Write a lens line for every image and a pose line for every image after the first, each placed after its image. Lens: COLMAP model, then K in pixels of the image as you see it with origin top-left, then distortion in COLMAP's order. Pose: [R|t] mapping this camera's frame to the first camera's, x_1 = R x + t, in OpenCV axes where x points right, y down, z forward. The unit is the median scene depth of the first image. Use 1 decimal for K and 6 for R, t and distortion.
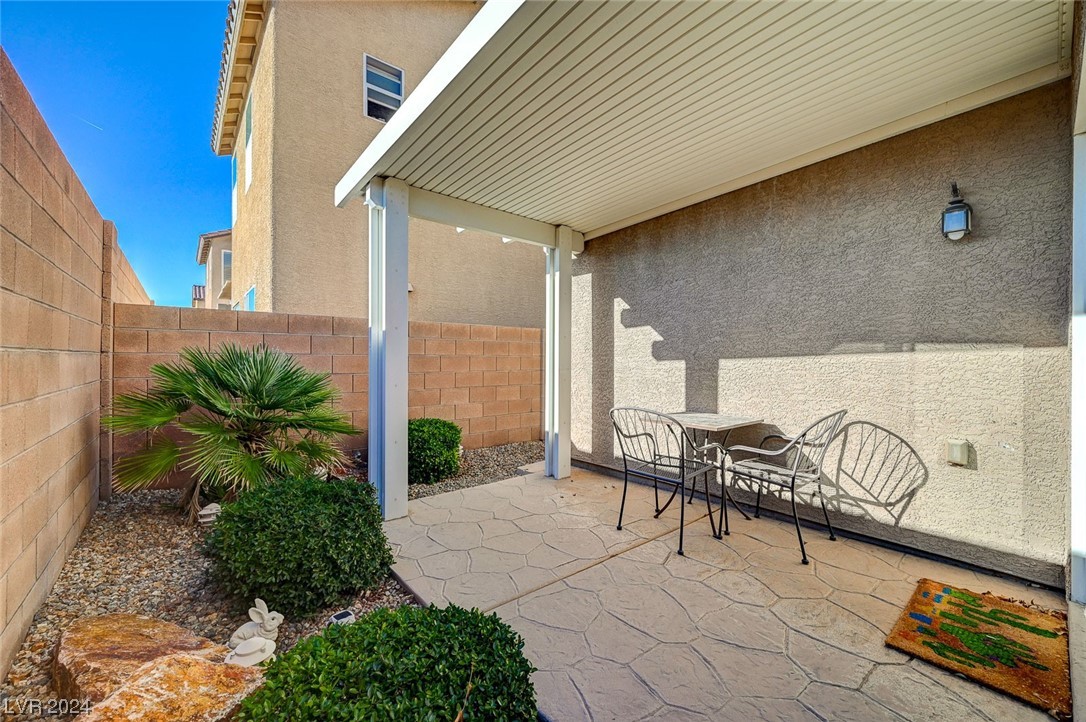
lens RADIAL K [[429.2, 0, 543.3], [0, 429.2, 354.6], [0, 0, 1]] dist [-0.000419, 0.000255]
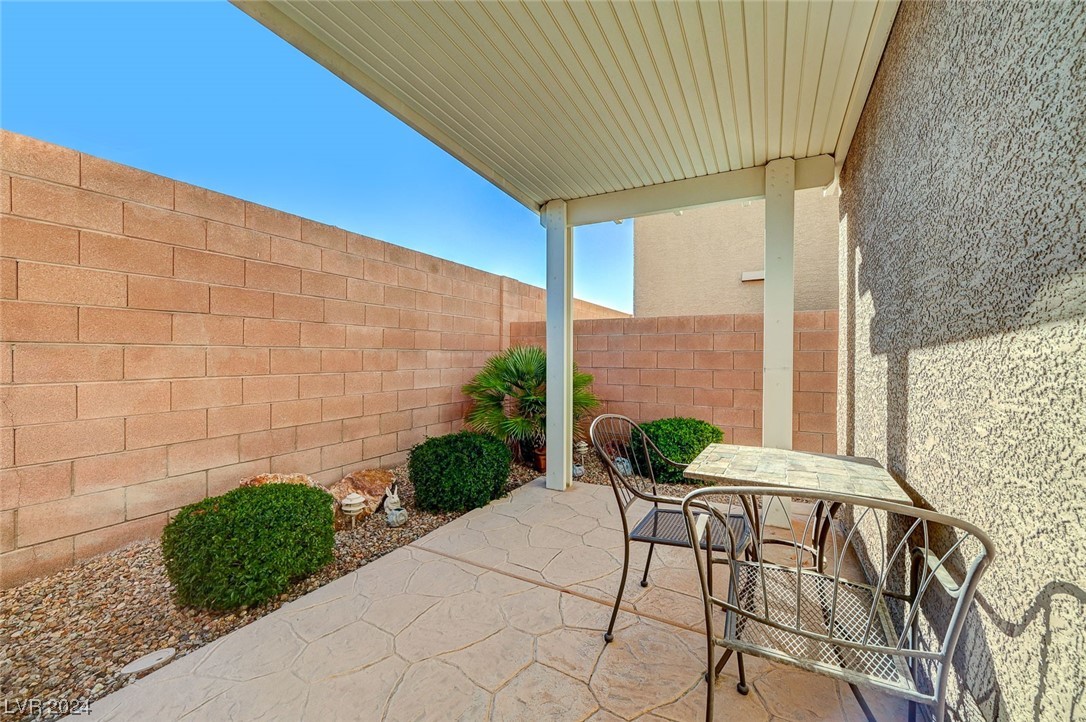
lens RADIAL K [[429.2, 0, 543.3], [0, 429.2, 354.6], [0, 0, 1]] dist [-0.000419, 0.000255]
pose [[0.382906, -0.002848, -0.923783, 0.604568], [0.003017, 0.999994, -0.001833, 0.012544], [0.923782, -0.002085, 0.382913, 0.432058]]
